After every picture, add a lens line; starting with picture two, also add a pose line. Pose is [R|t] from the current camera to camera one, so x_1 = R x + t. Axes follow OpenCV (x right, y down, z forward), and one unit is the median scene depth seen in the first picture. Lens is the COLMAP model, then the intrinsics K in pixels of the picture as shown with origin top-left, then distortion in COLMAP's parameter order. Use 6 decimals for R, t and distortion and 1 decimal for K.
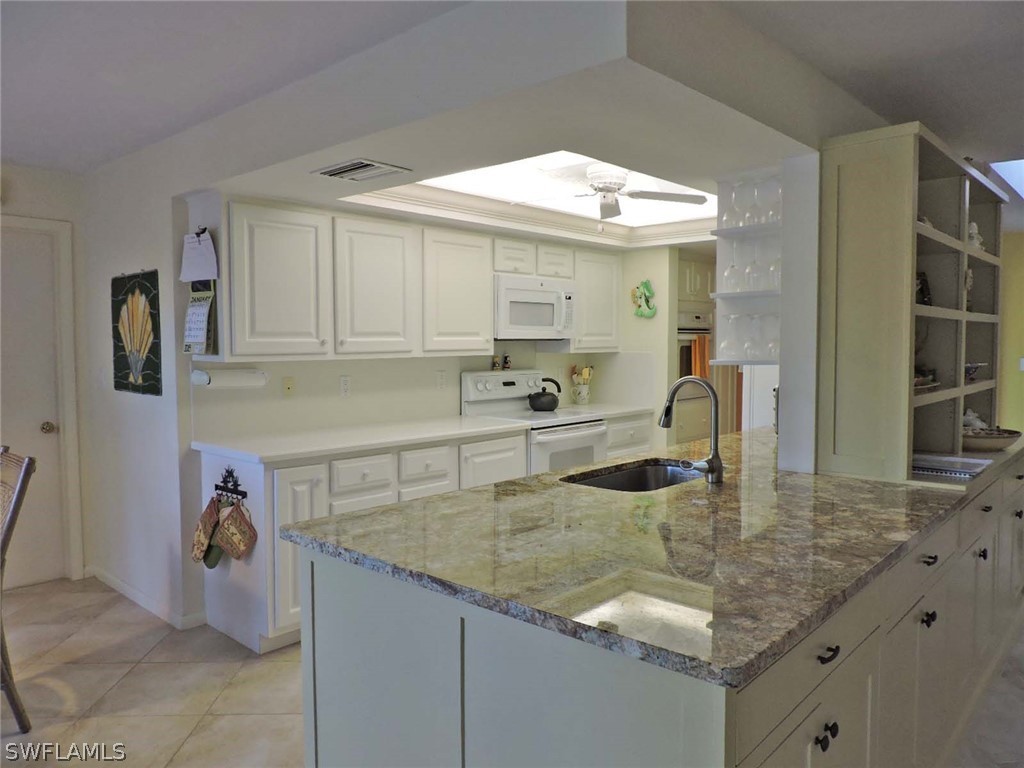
lens RADIAL K [[727.3, 0, 509.6], [0, 727.3, 384.4], [0, 0, 1]] dist [-0.019055, 0.001034]
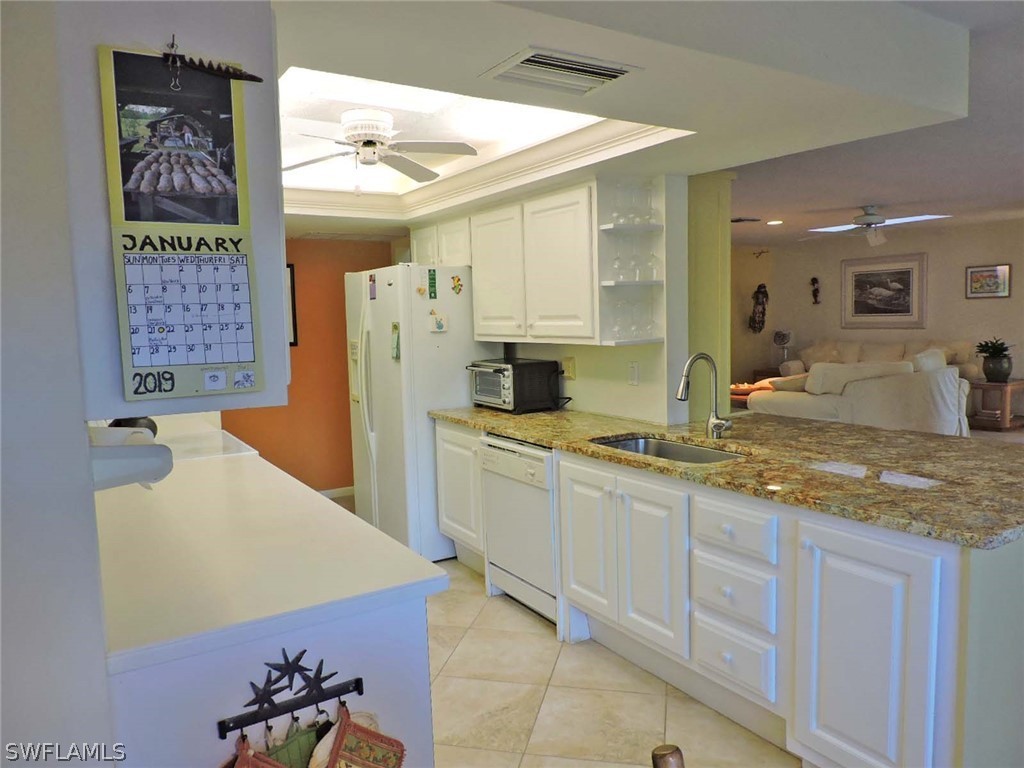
lens RADIAL K [[727.3, 0, 509.6], [0, 727.3, 384.4], [0, 0, 1]] dist [-0.019055, 0.001034]
pose [[0.256457, -0.096286, 0.961748, -0.516369], [0.081000, 0.993667, 0.077883, -0.042422], [-0.963156, 0.057928, 0.262632, 0.531726]]
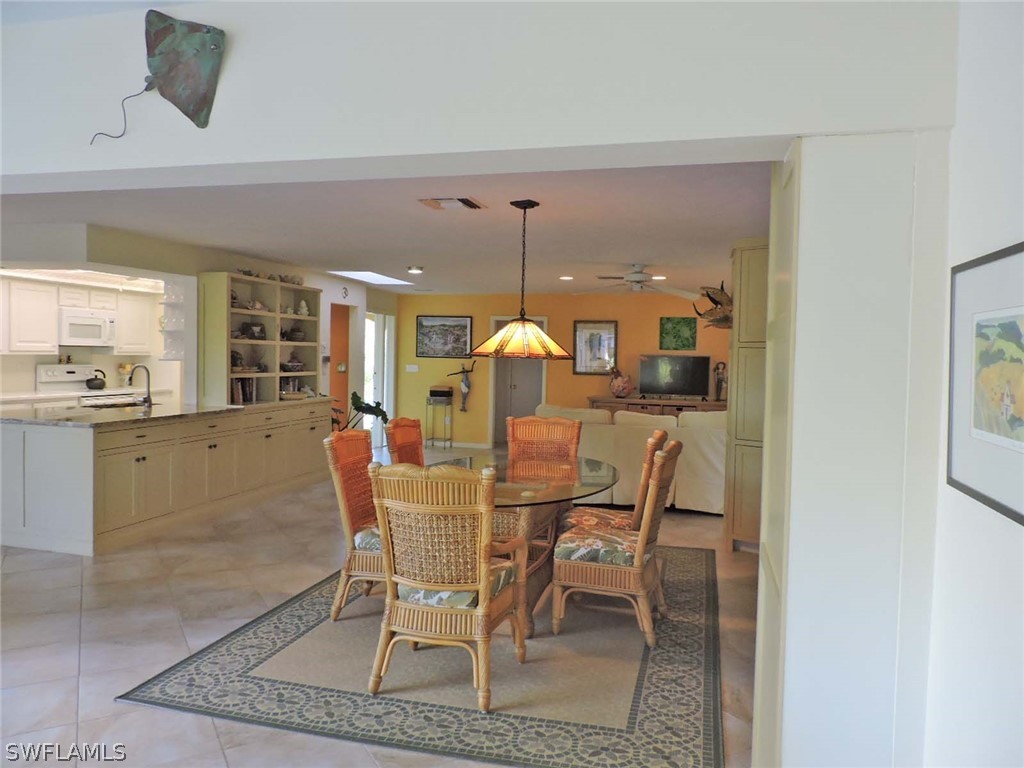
lens RADIAL K [[727.3, 0, 509.6], [0, 727.3, 384.4], [0, 0, 1]] dist [-0.019055, 0.001034]
pose [[0.882711, 0.005574, 0.469882, 0.111434], [-0.000889, 0.999948, -0.010191, 0.043603], [-0.469915, 0.008578, 0.882670, -0.942993]]
